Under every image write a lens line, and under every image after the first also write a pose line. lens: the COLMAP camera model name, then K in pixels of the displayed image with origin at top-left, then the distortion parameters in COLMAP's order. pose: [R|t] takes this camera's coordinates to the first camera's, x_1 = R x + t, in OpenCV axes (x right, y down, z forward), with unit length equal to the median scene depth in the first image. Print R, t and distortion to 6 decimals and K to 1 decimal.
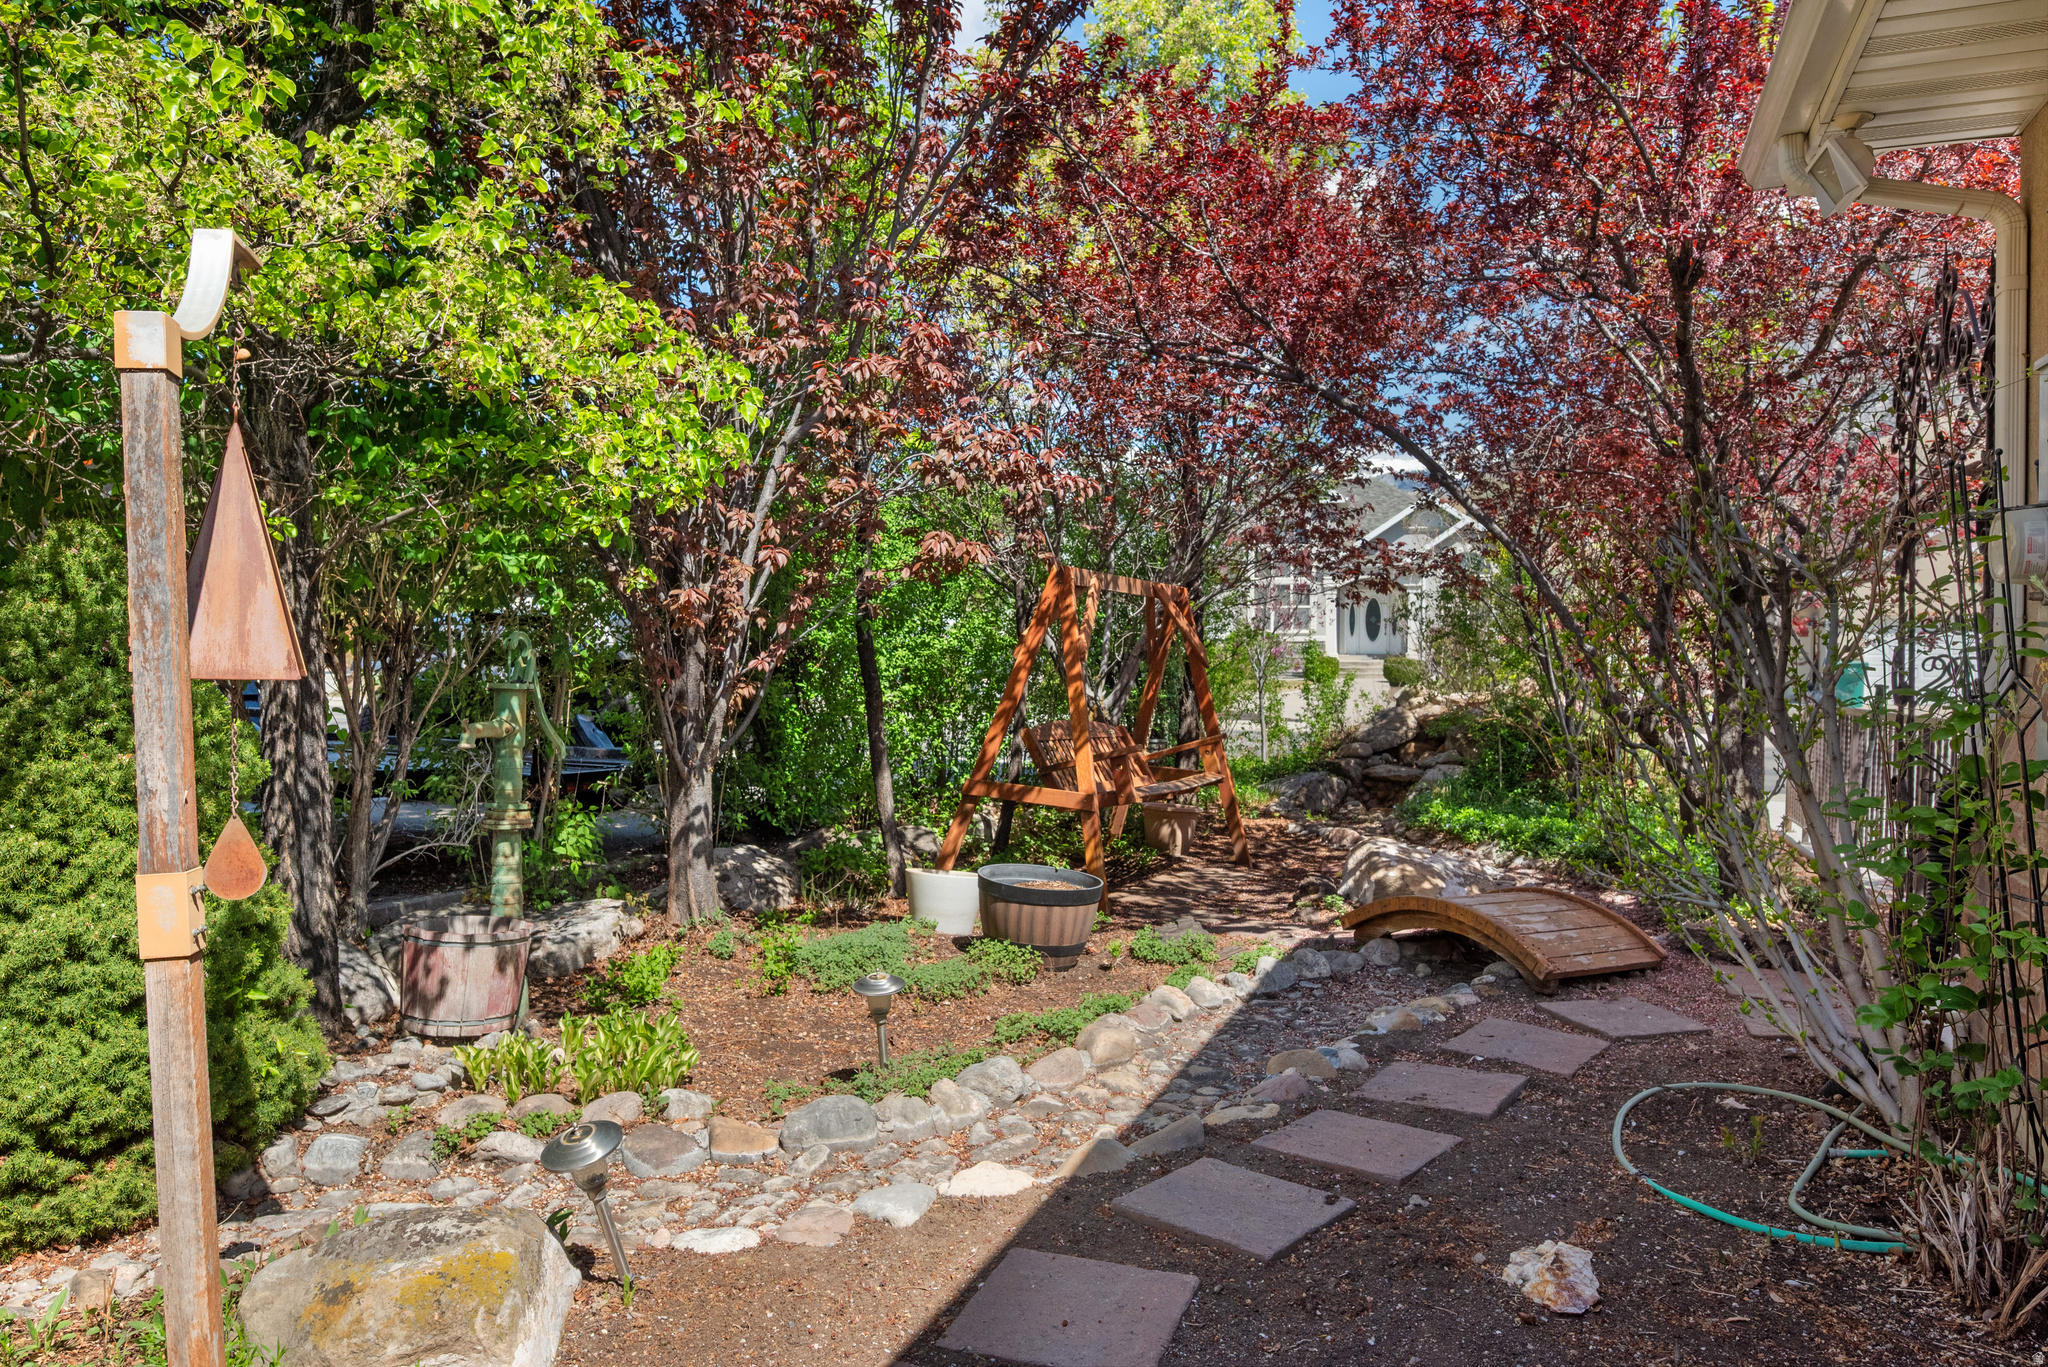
lens RADIAL K [[1408.1, 0, 1037.9], [0, 1408.1, 723.5], [0, 0, 1]] dist [0.022855, 0.001228]
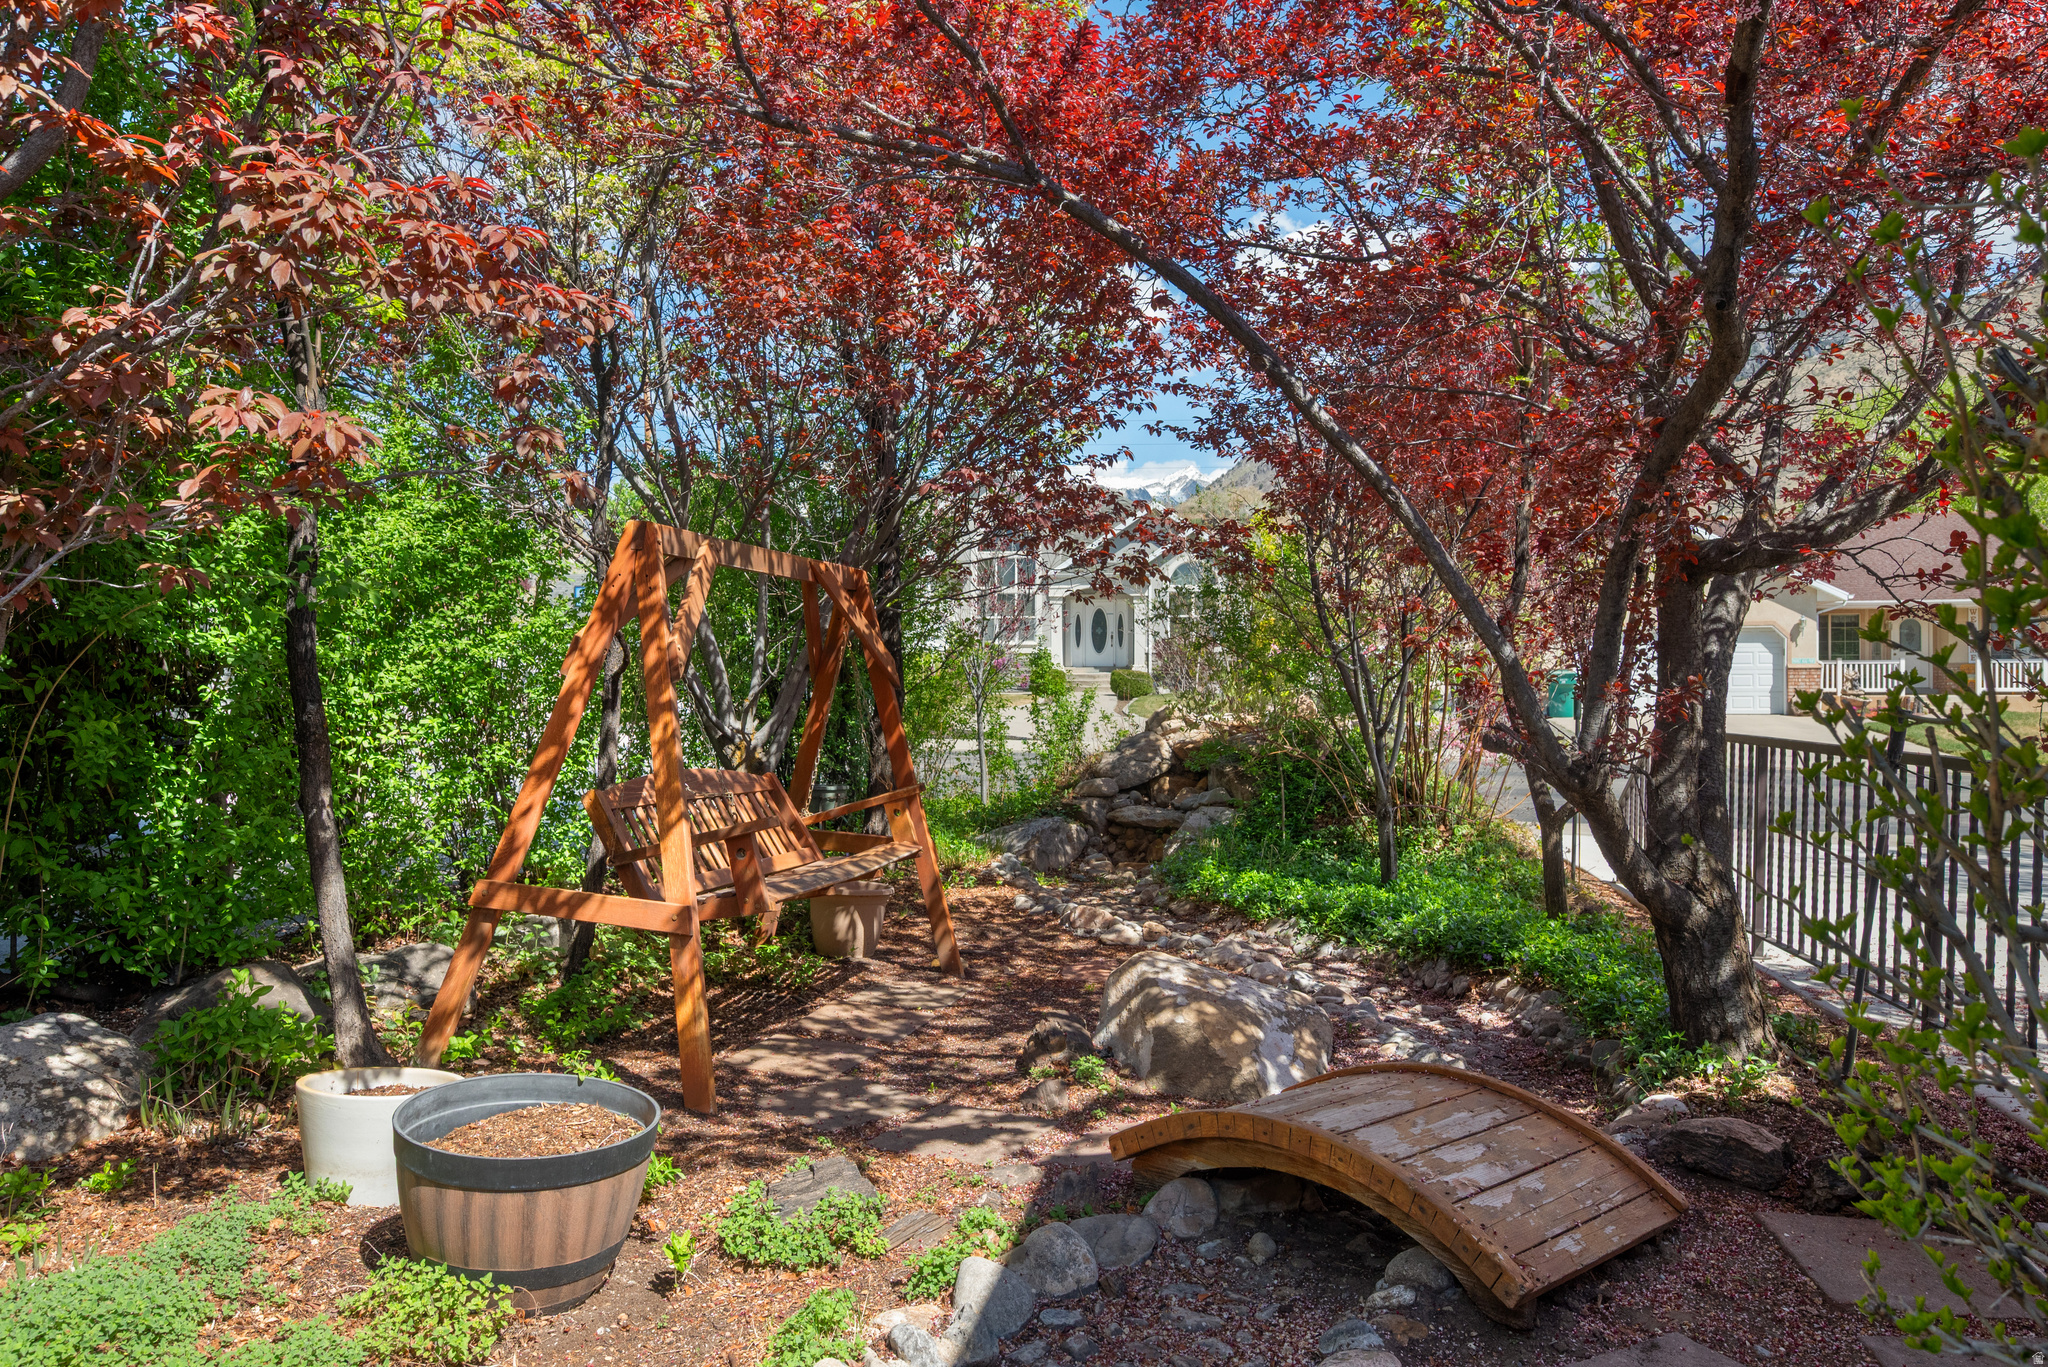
lens RADIAL K [[1408.1, 0, 1040.5], [0, 1408.1, 696.9], [0, 0, 1]] dist [0.022855, 0.001228]
pose [[0.980890, -0.009258, 0.194344, 0.062824], [0.014643, 0.999547, -0.026287, -0.018116], [-0.194013, 0.028631, 0.980581, 0.356641]]
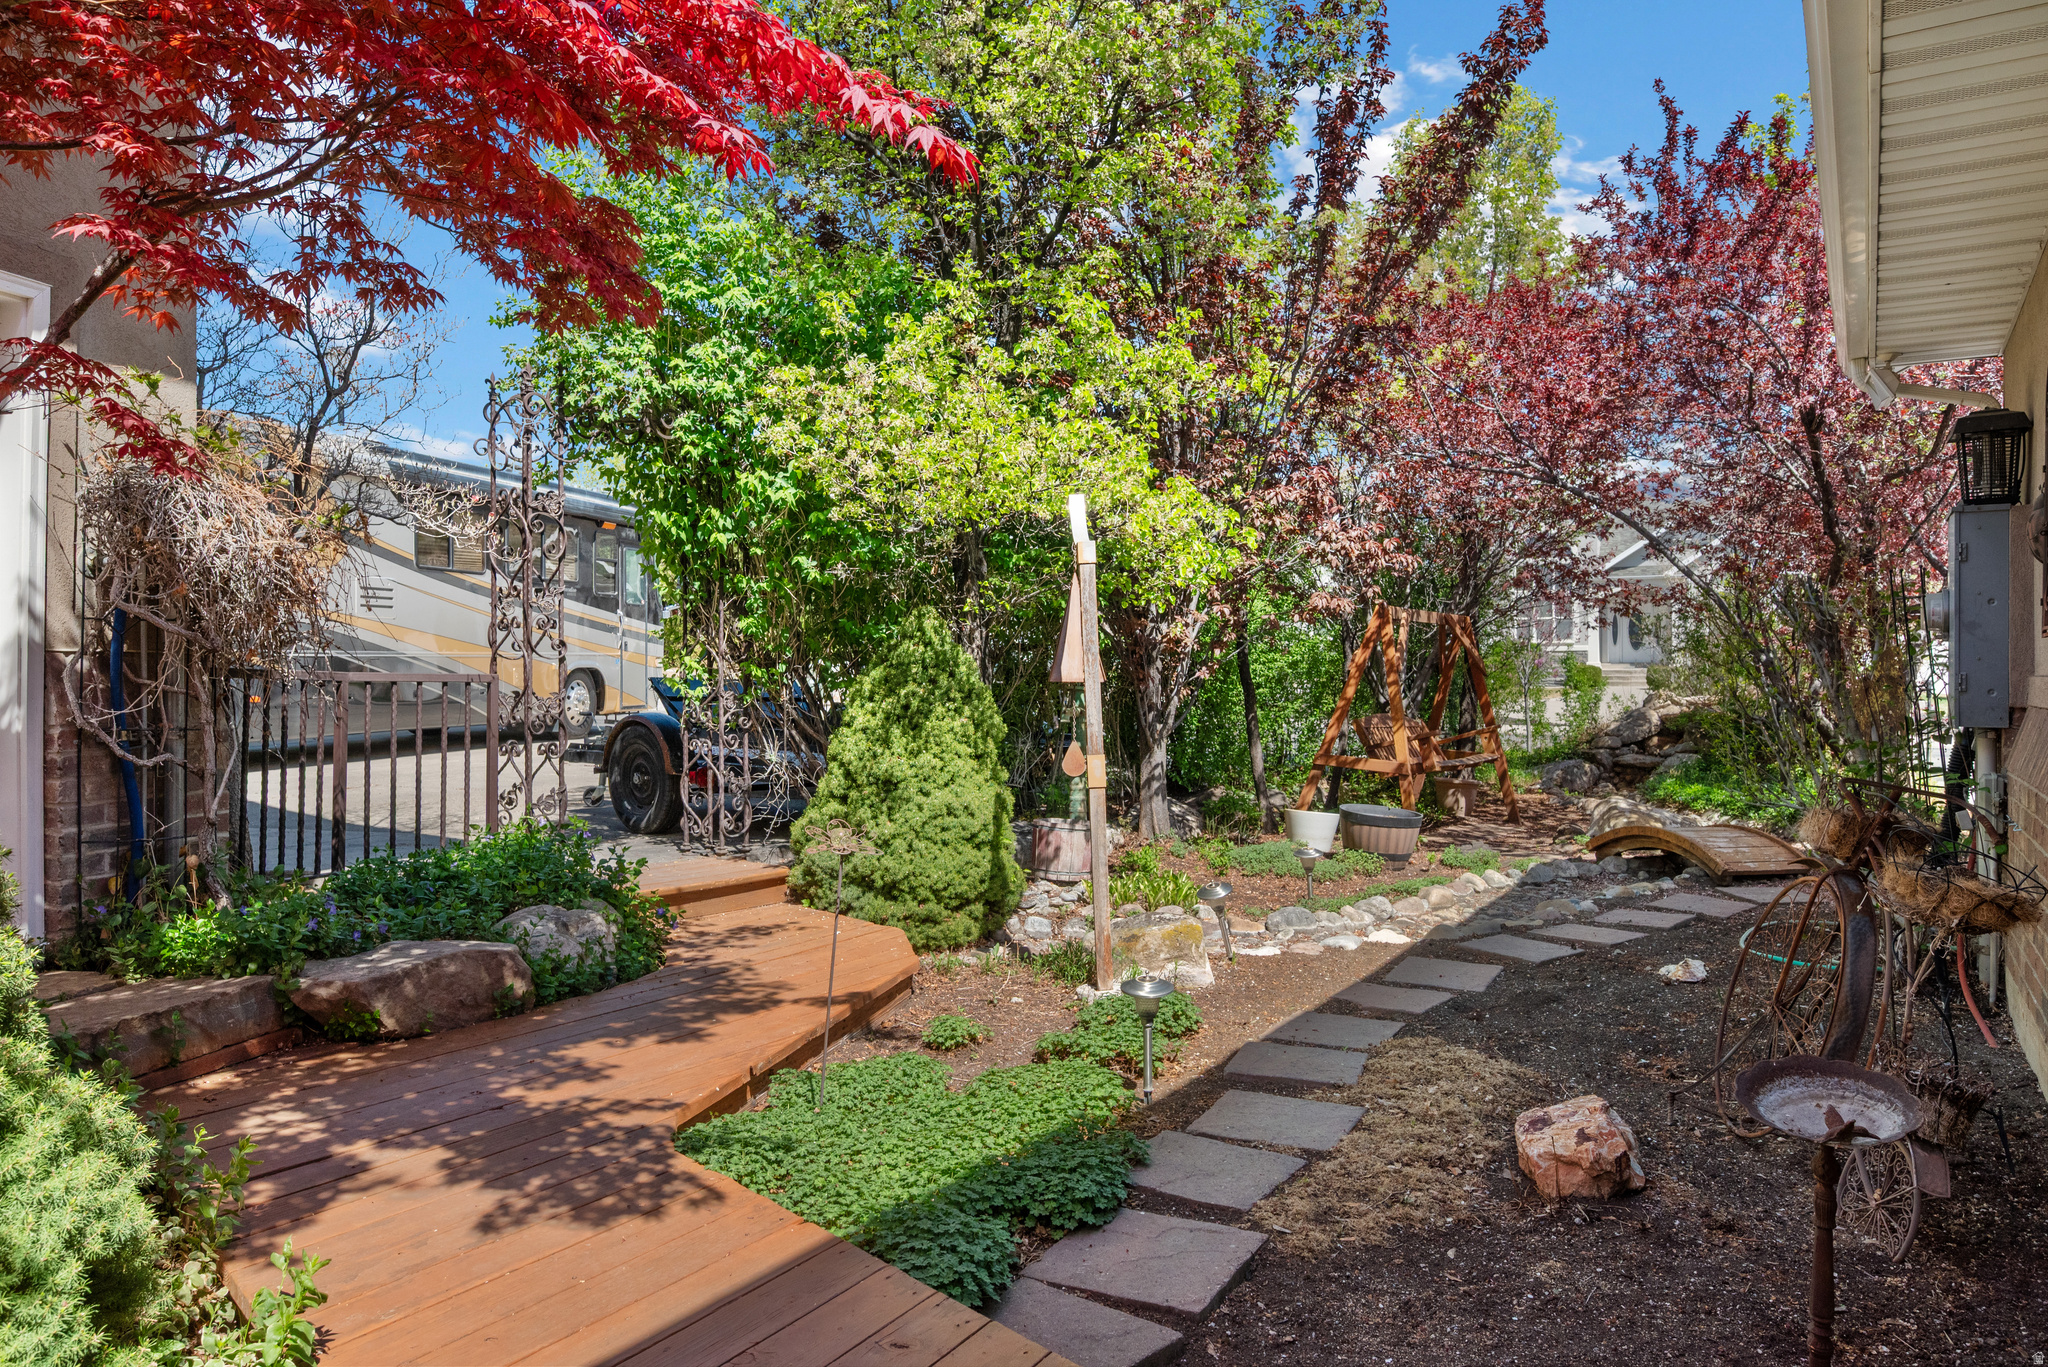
lens RADIAL K [[1414.7, 0, 1033.4], [0, 1414.7, 696.1], [0, 0, 1]] dist [0.009959, 0.000278]
pose [[0.984893, -0.001697, -0.173158, -0.079976], [-0.002830, 0.999661, -0.025888, 0.018529], [0.173143, 0.025987, 0.984554, -0.459718]]
